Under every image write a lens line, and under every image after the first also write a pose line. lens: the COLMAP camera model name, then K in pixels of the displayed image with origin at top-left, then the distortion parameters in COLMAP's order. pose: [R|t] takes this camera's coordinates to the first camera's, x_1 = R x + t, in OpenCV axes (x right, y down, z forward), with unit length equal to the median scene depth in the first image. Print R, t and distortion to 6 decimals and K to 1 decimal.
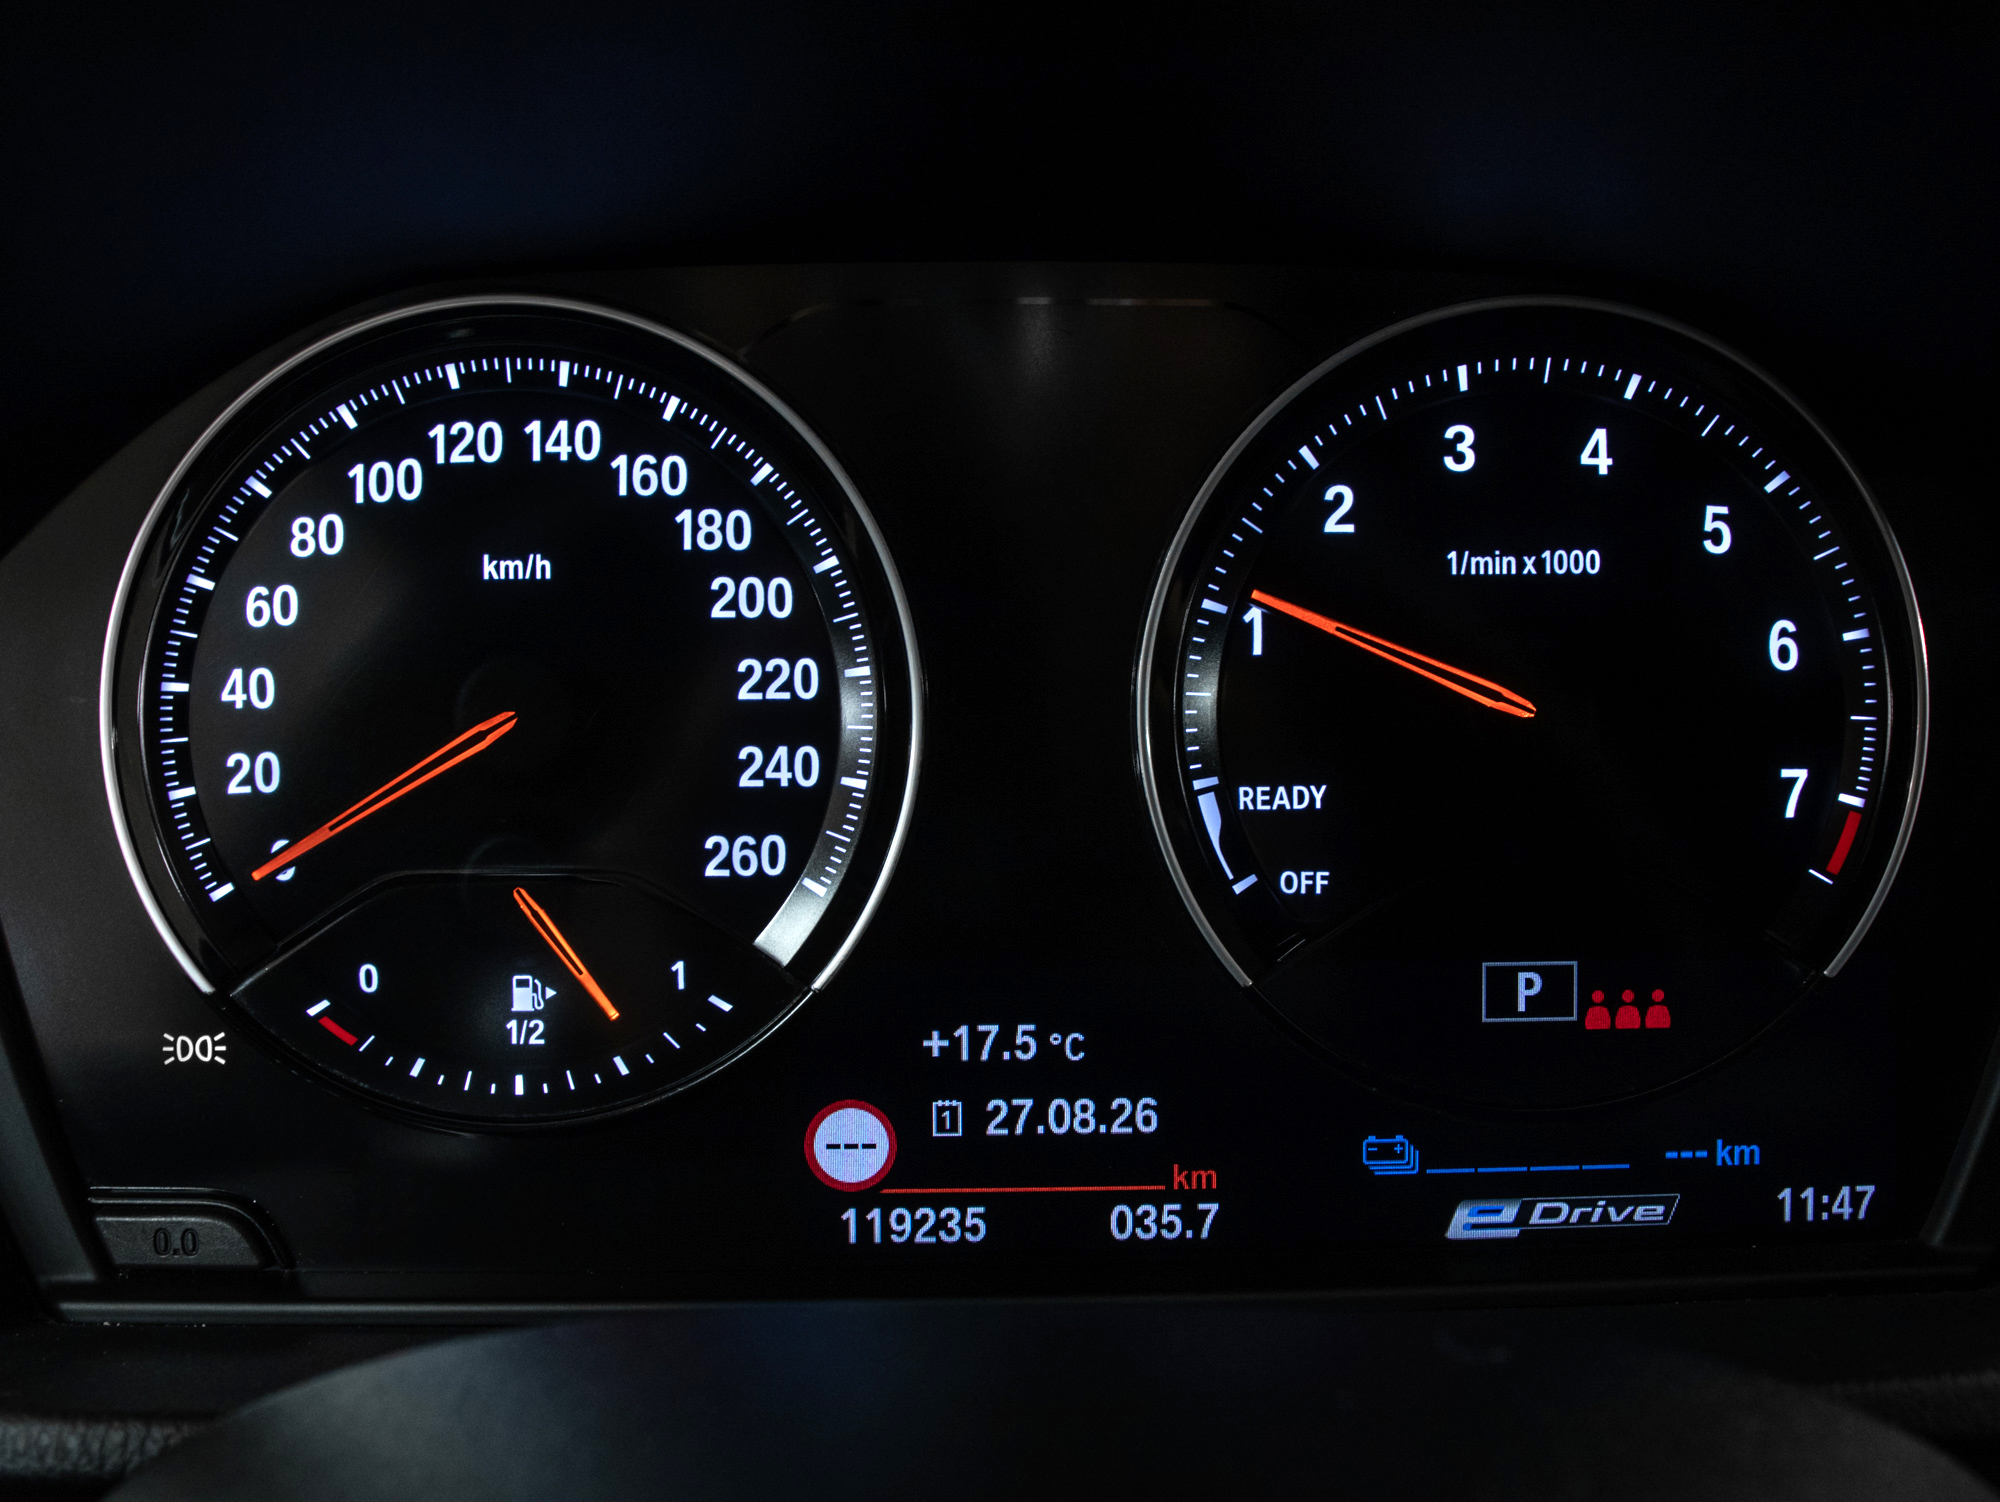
lens RADIAL K [[2106.0, 0, 999.6], [0, 2106.0, 848.1], [0, 0, 1]] dist [-0.161226, 0.001116]
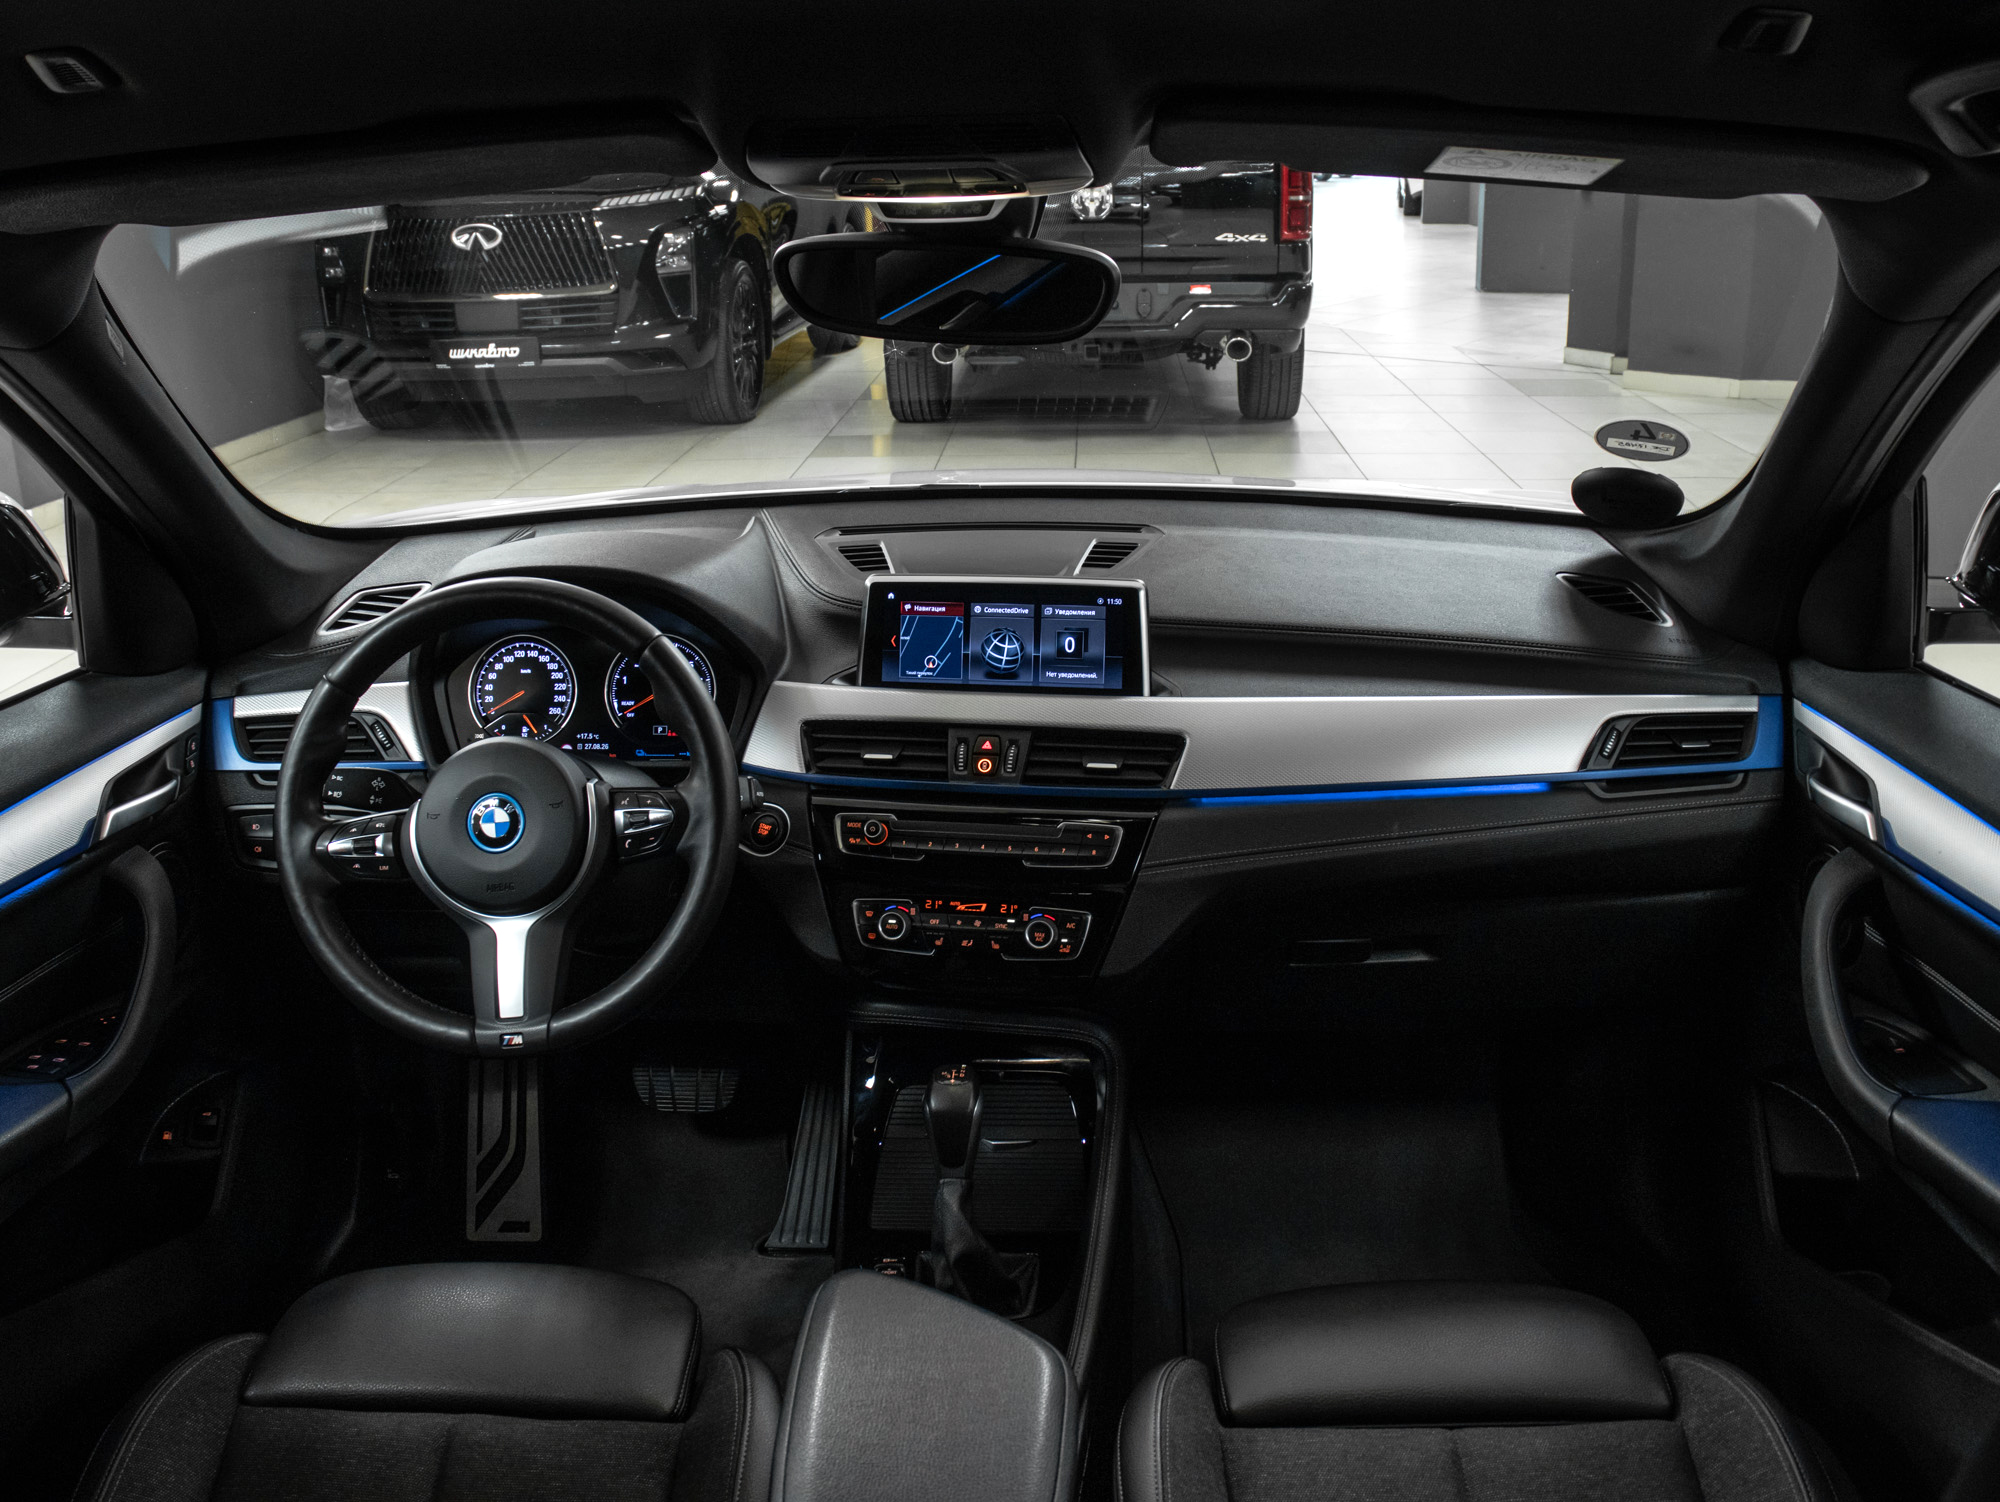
lens RADIAL K [[1857.1, 0, 1000.0], [0, 1857.1, 751.0], [0, 0, 1]] dist [-0.188508, 0.142294]
pose [[0.996808, 0.005543, -0.079641, 1.927097], [-0.014370, 0.993750, -0.110699, 0.826029], [0.078530, 0.111490, 0.990658, -5.175623]]
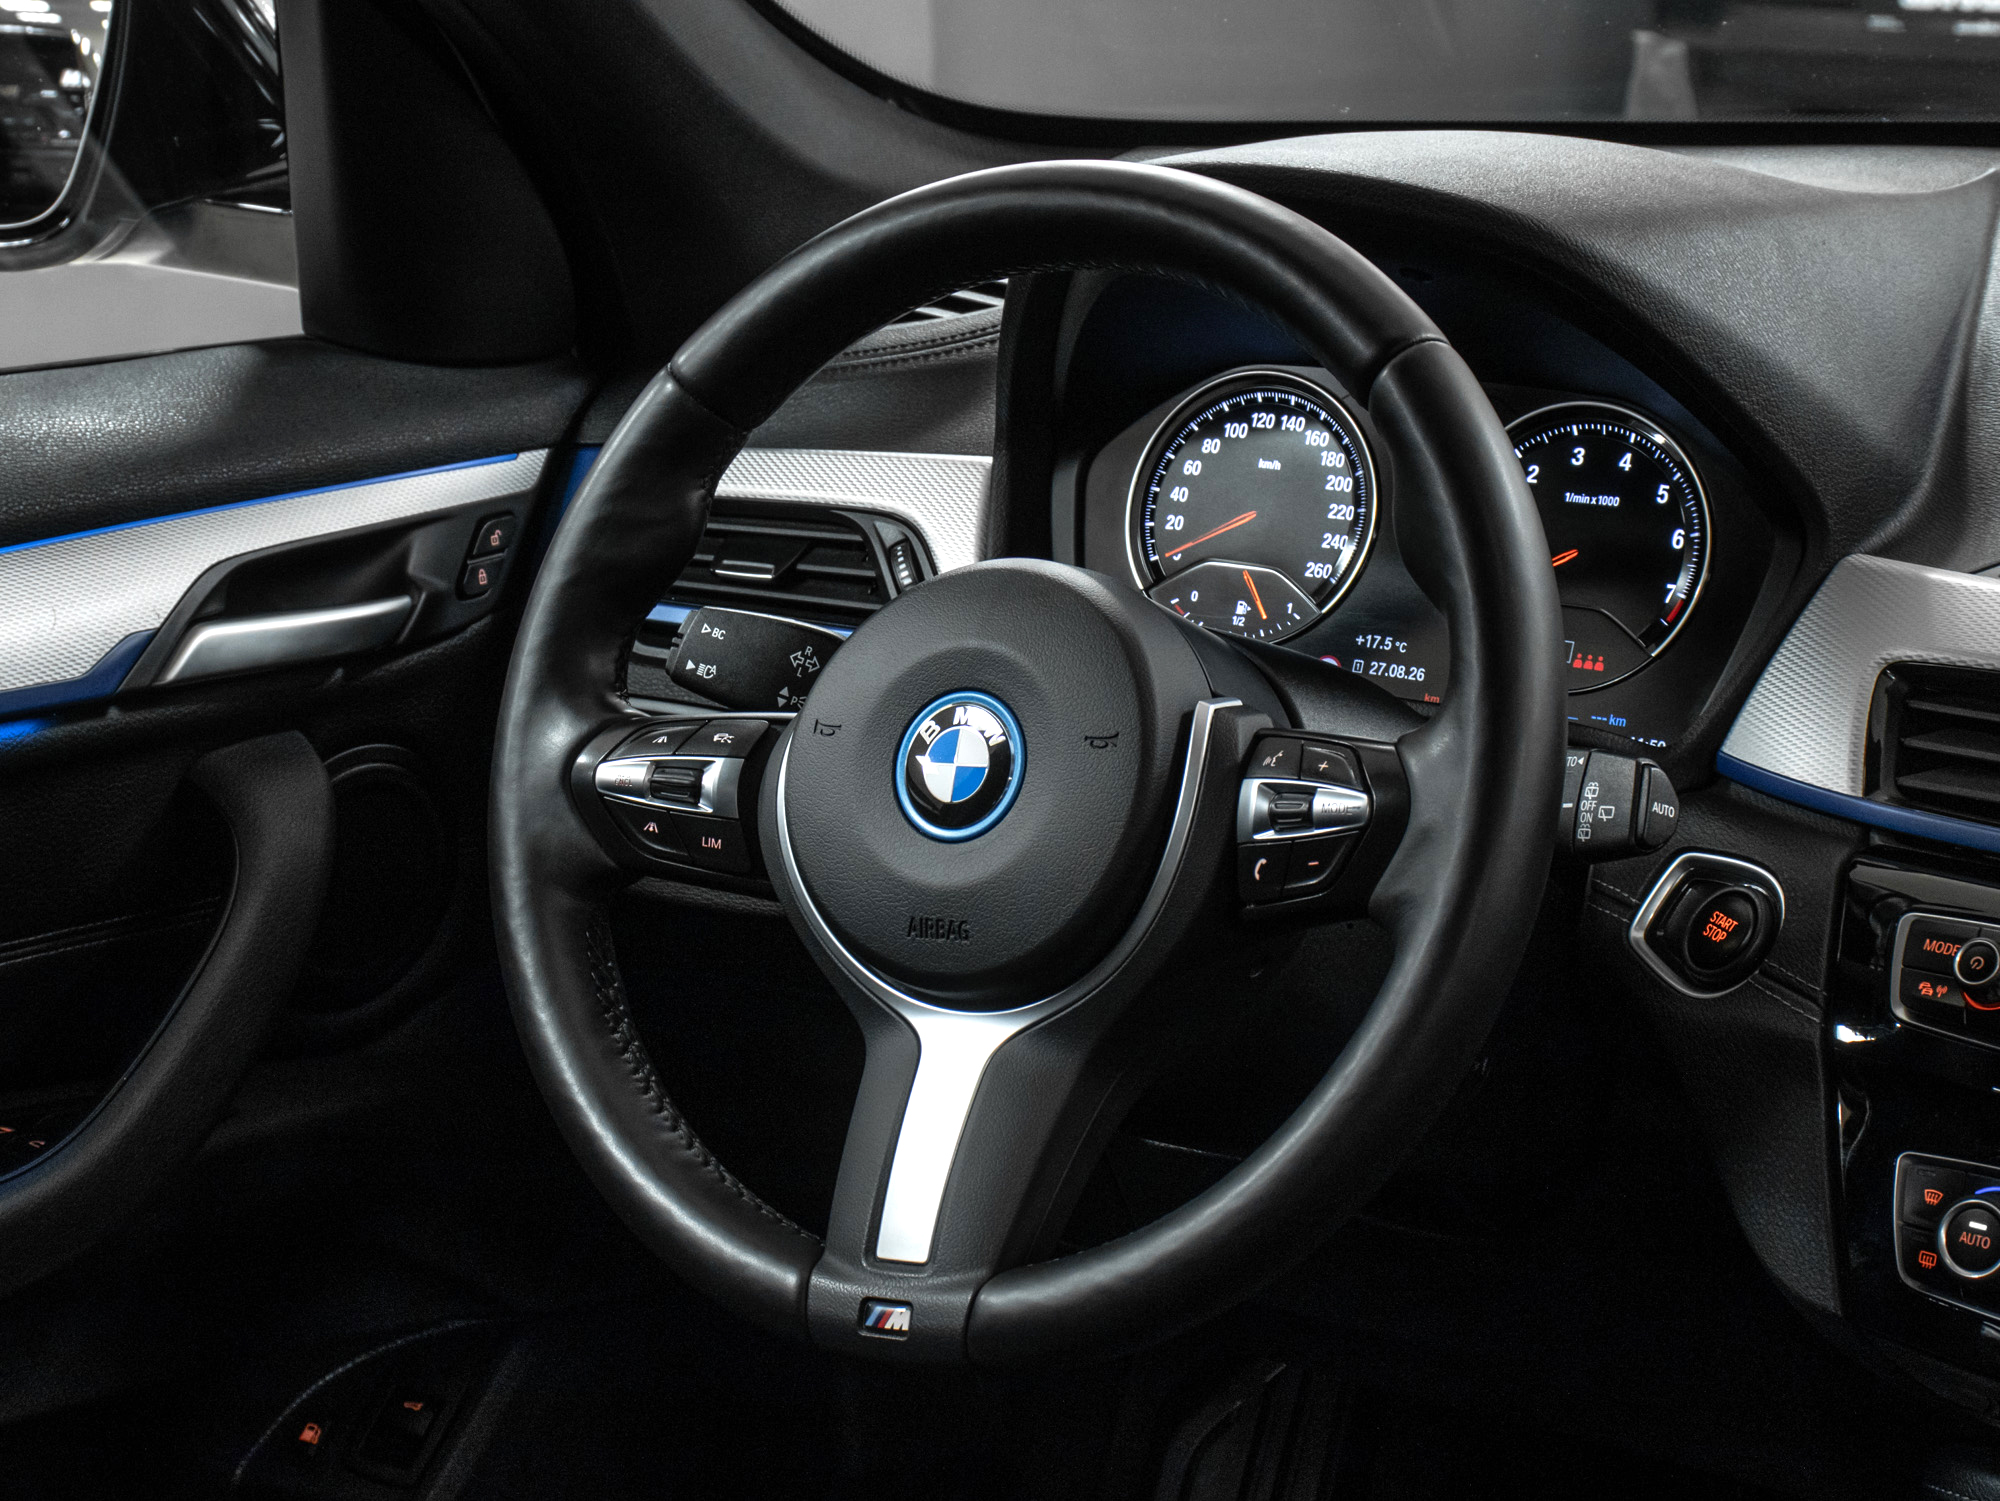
lens RADIAL K [[4158.5, 0, 1000.0], [0, 4158.5, 750.5], [0, 0, 1]] dist [0.026722, 0.135569]
pose [[0.819586, 0.133653, -0.557149, 2.737475], [-0.226126, 0.968930, -0.100205, 0.915318], [0.526446, 0.208113, 0.824344, -3.885275]]
